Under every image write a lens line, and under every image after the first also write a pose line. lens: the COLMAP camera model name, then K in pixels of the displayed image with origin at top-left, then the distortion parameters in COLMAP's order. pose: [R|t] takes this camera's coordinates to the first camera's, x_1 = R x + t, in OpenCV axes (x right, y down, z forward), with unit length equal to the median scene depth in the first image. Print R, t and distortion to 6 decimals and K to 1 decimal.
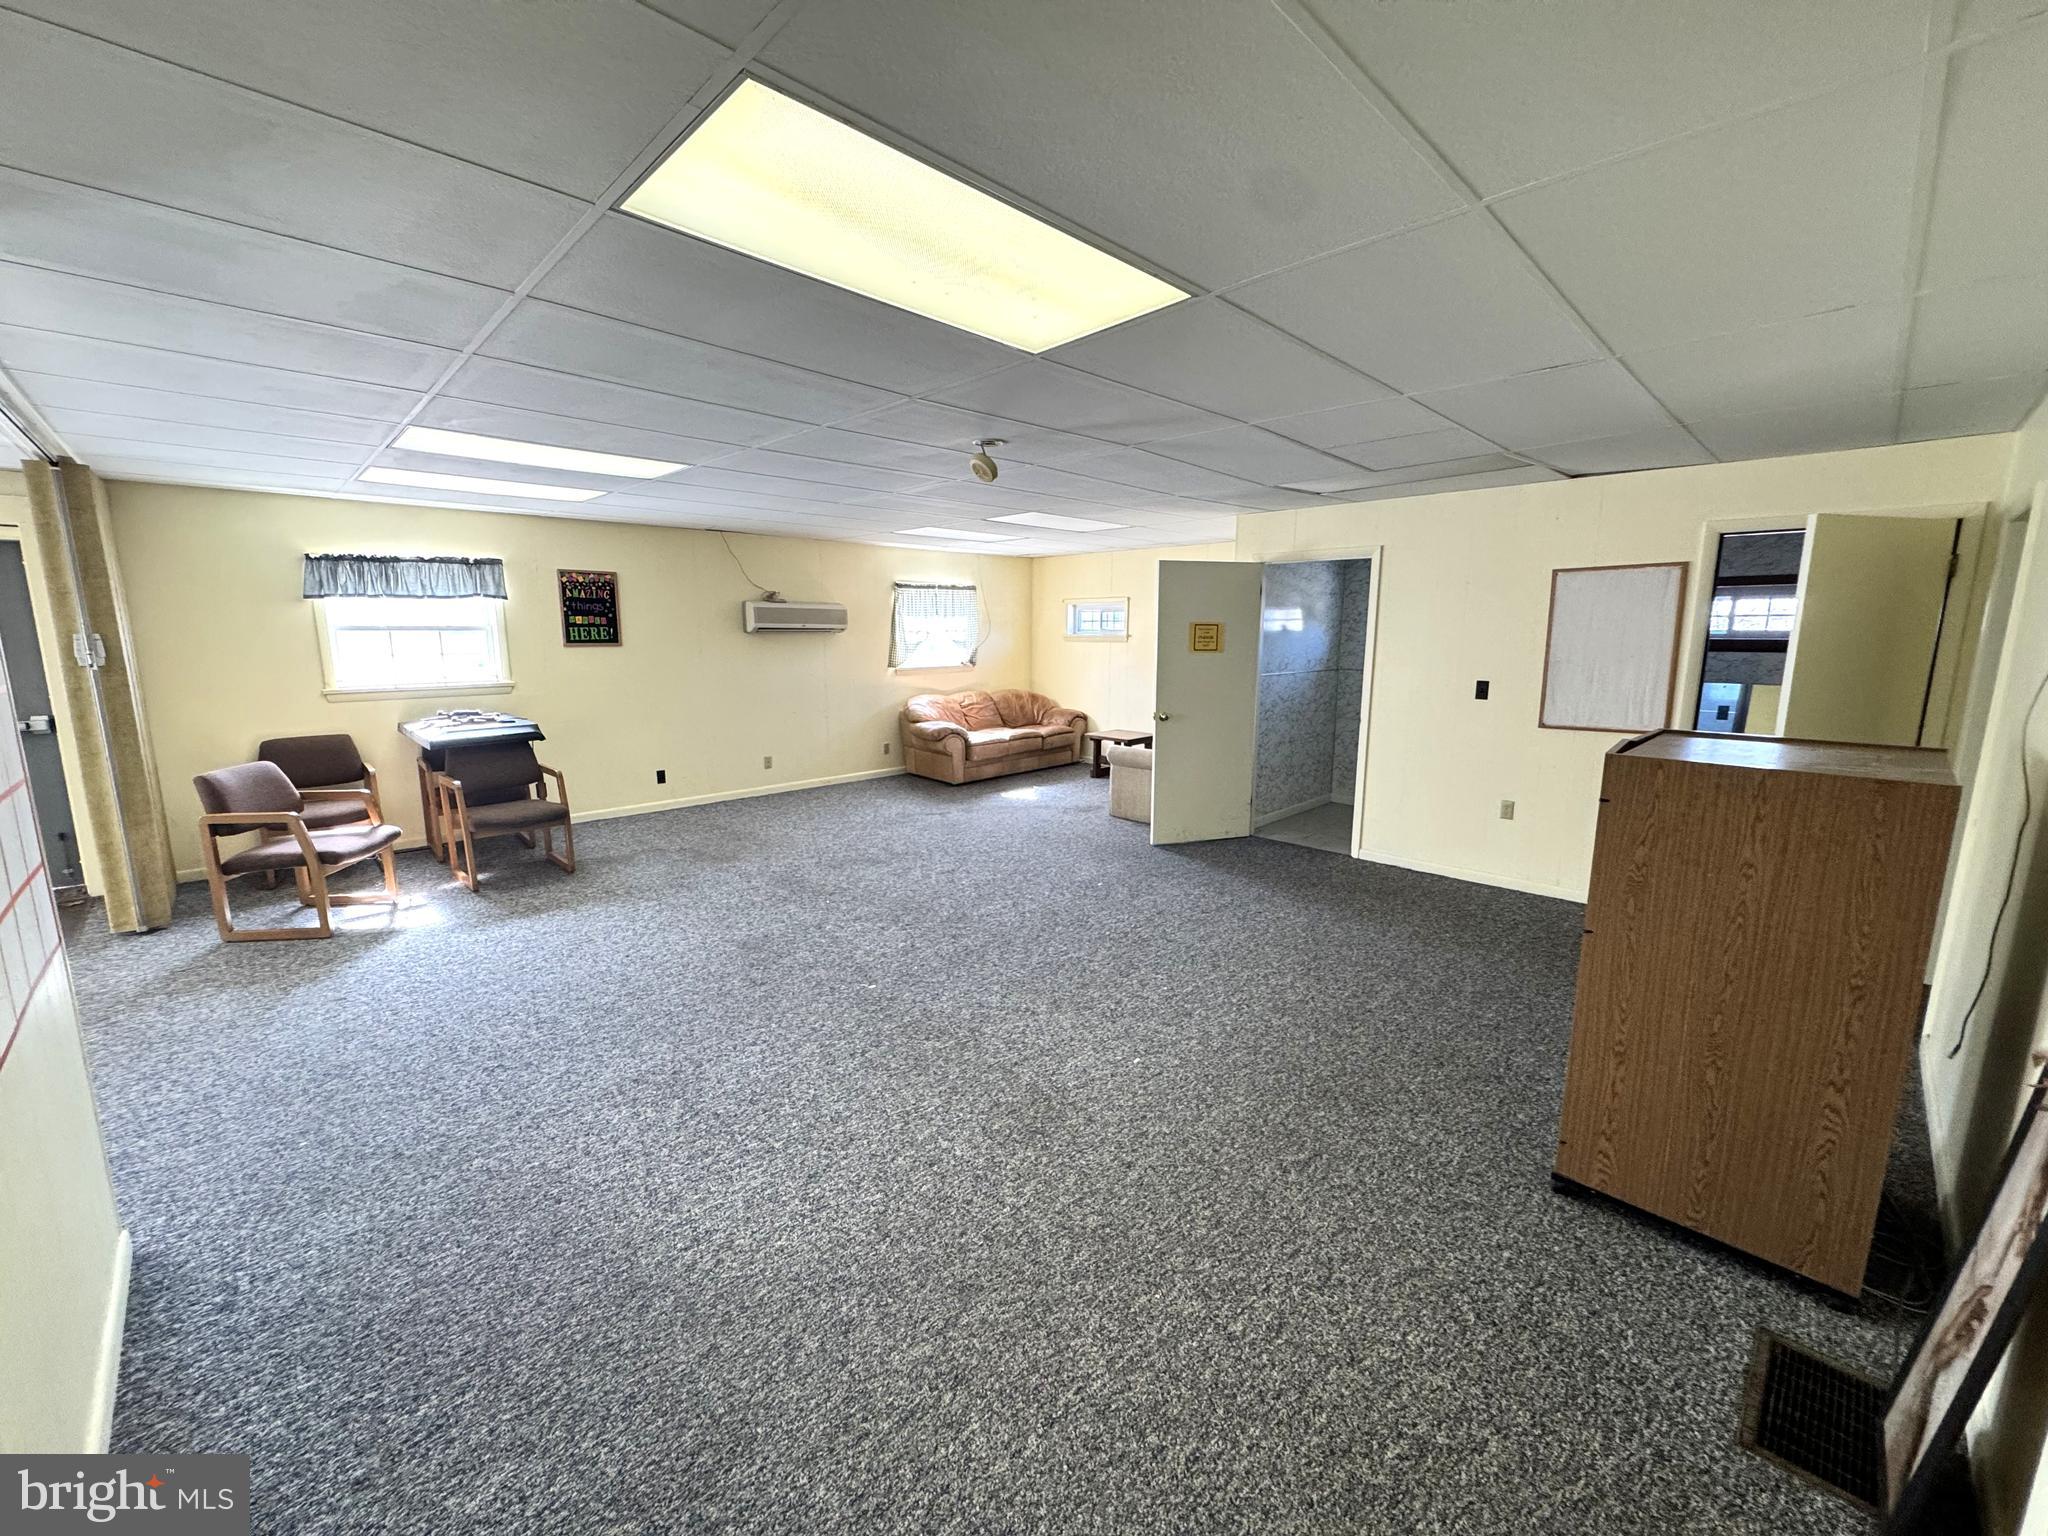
lens RADIAL K [[815.3, 0, 1024.8], [0, 815.3, 767.1], [0, 0, 1]] dist [-0.002931, 0.000284]
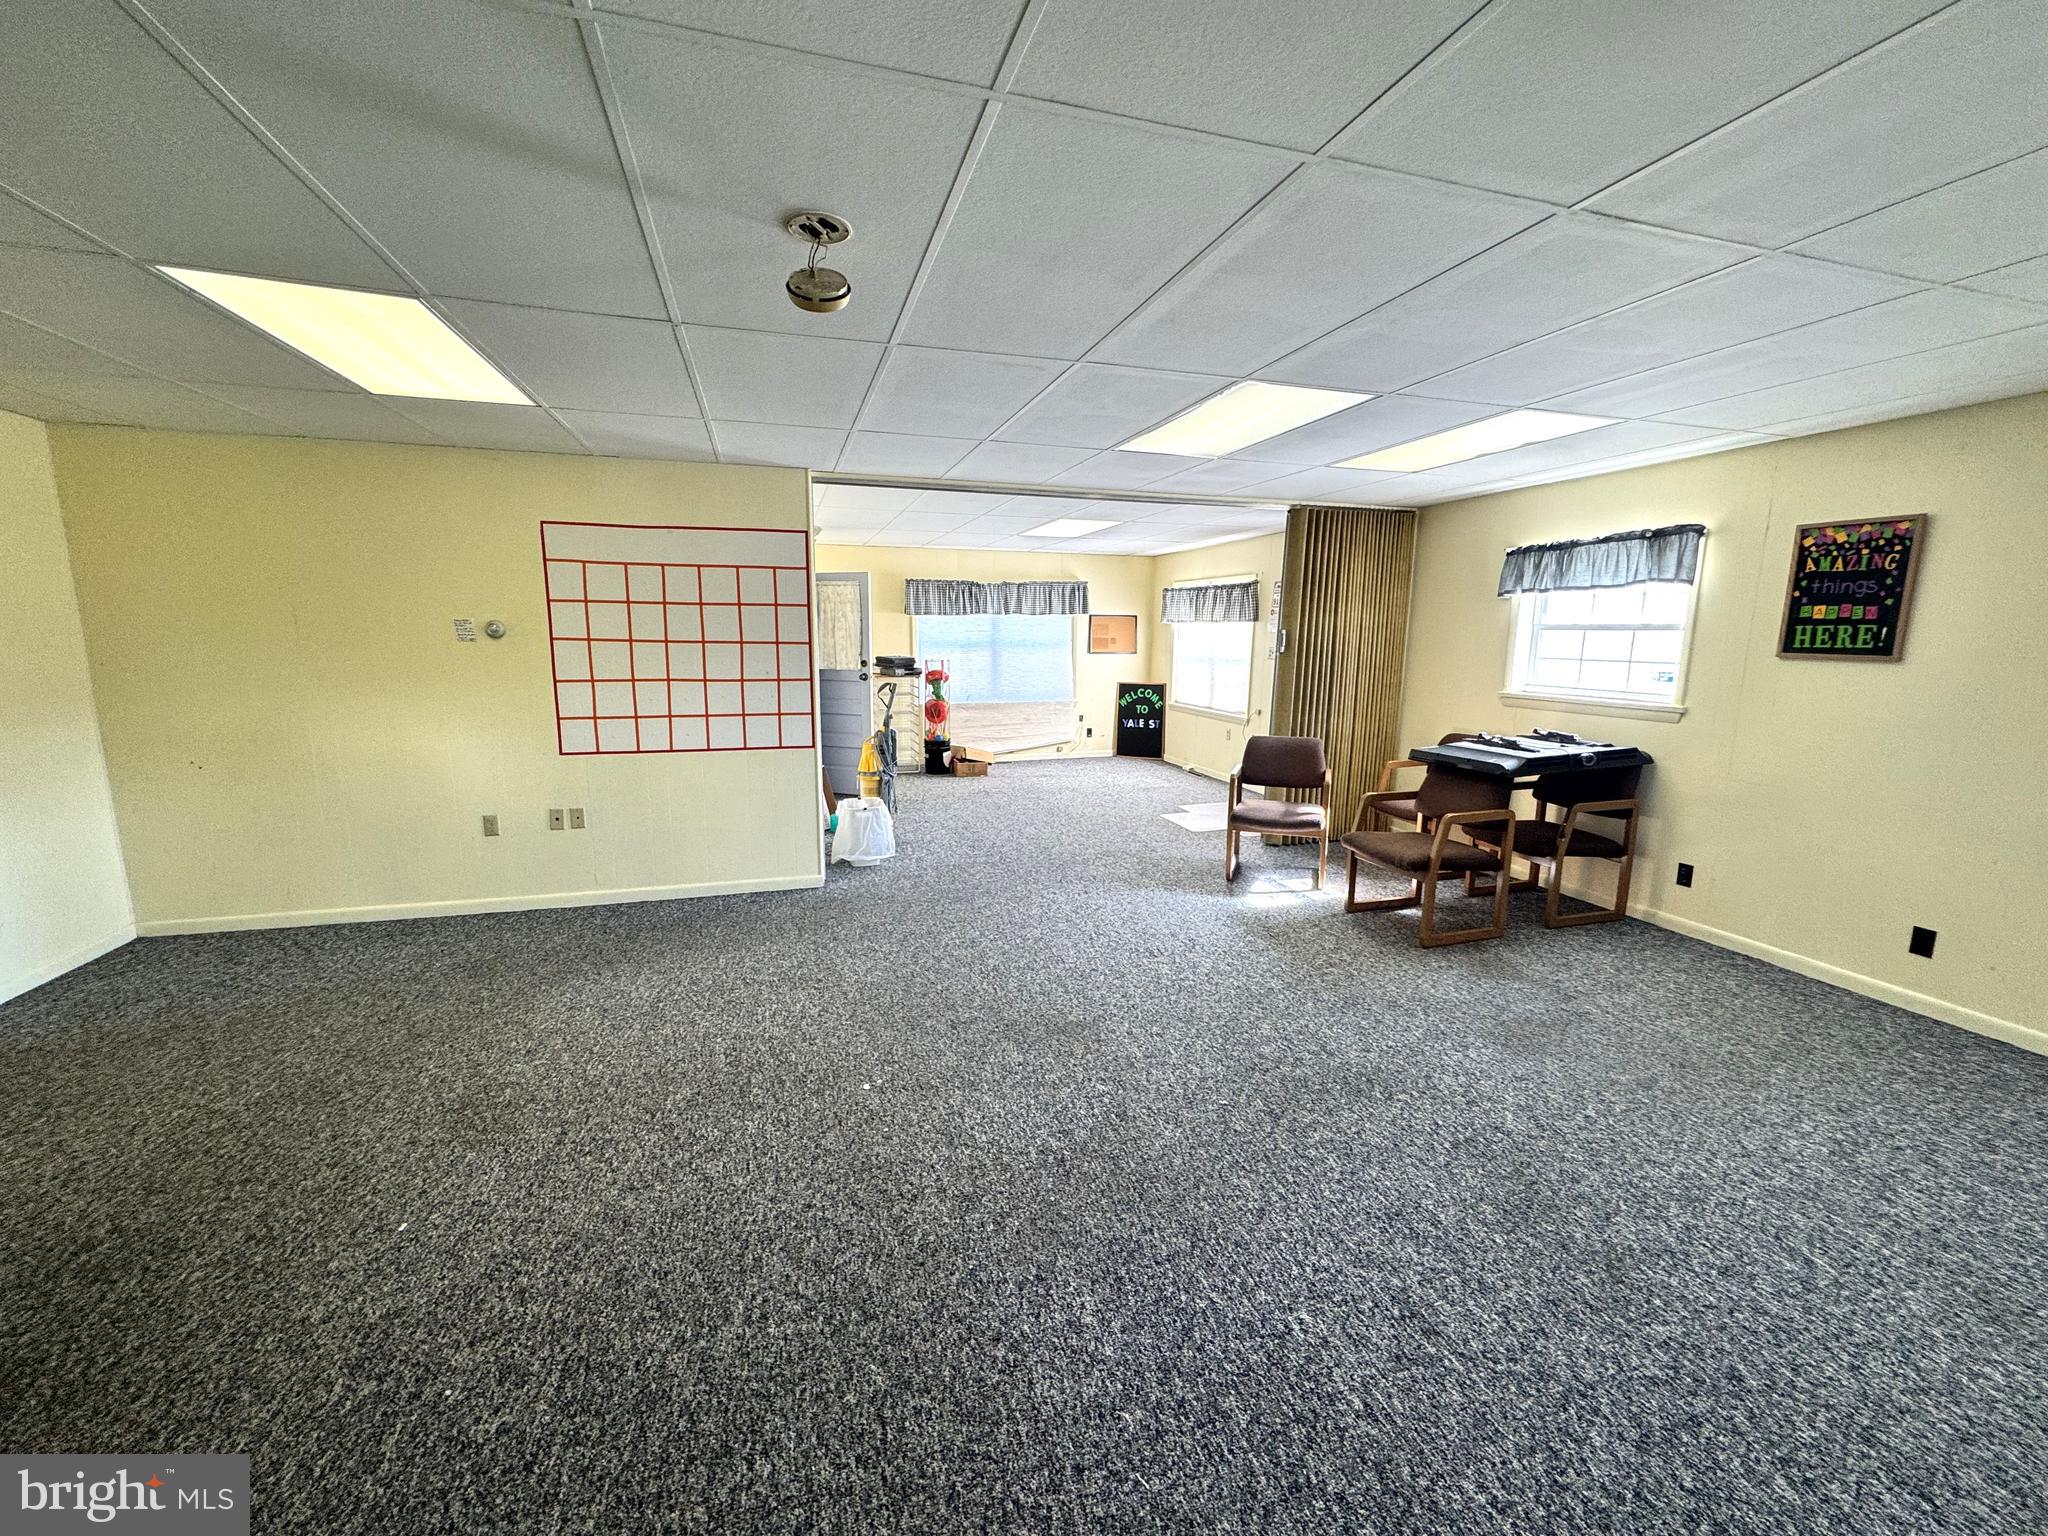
lens RADIAL K [[815.3, 0, 1022.5], [0, 815.3, 770.3], [0, 0, 1]] dist [-0.002931, 0.000284]
pose [[-0.463257, 0.144571, -0.874352, 0.252252], [-0.158130, 0.957287, 0.242066, -0.150605], [0.872002, 0.250401, -0.420609, 0.942813]]
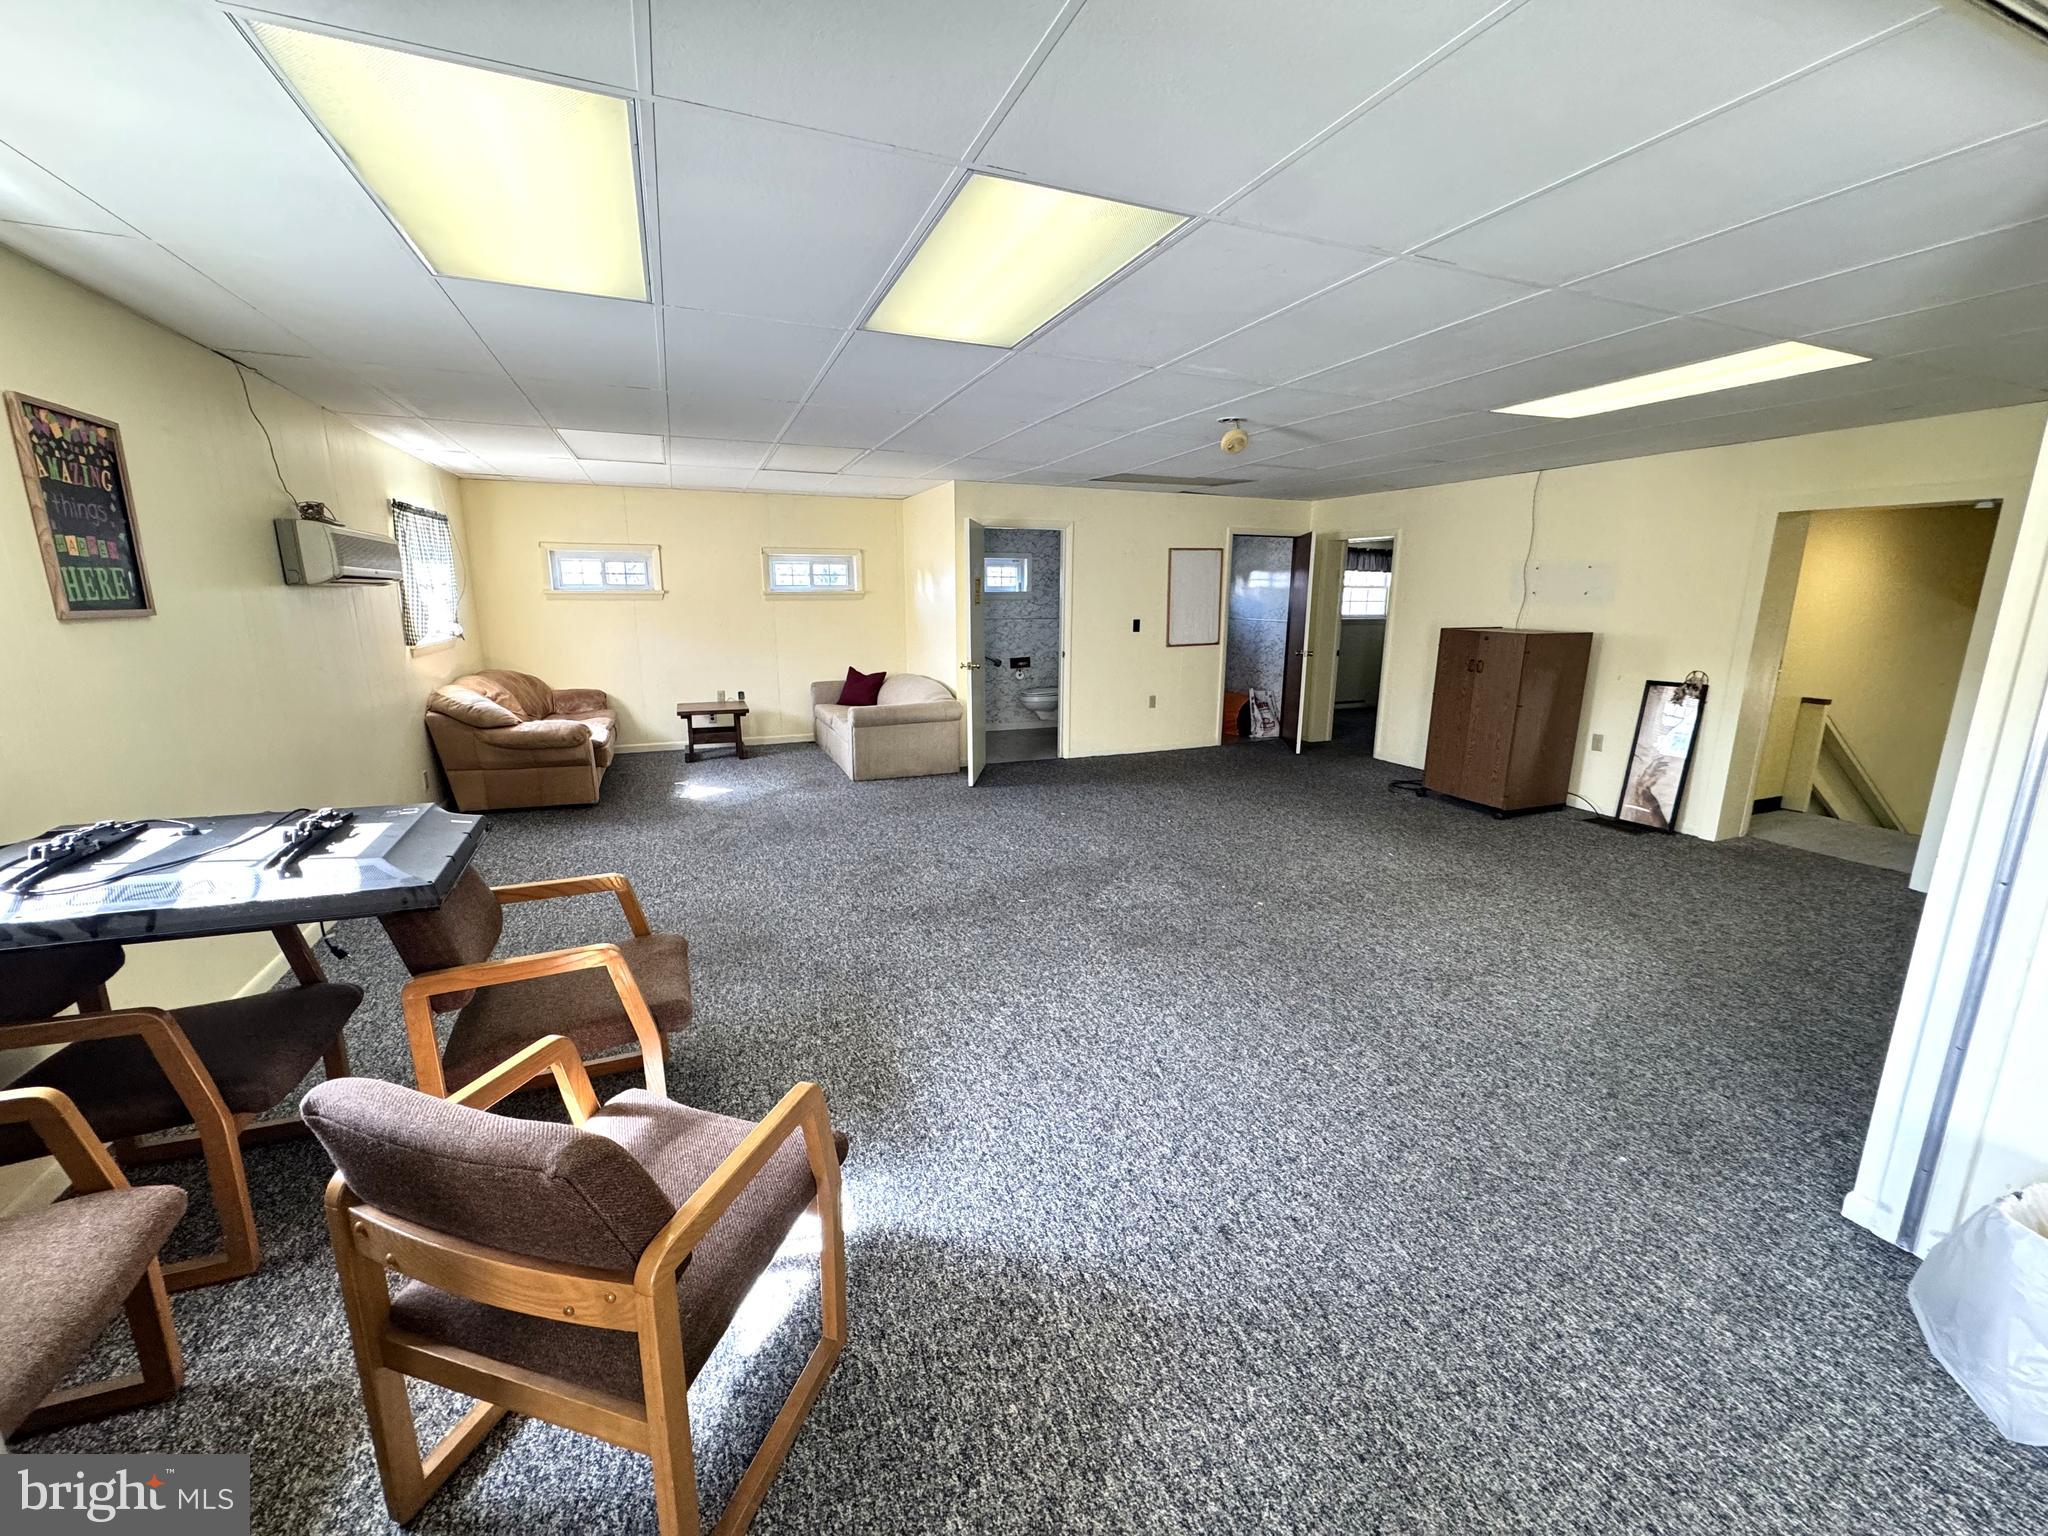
lens RADIAL K [[815.3, 0, 1022.2], [0, 815.3, 766.6], [0, 0, 1]] dist [-0.002931, 0.000284]
pose [[0.373755, -0.196274, 0.906523, -0.883700], [0.152321, 0.977073, 0.148748, -0.089549], [-0.914935, 0.082487, 0.395083, 0.578387]]
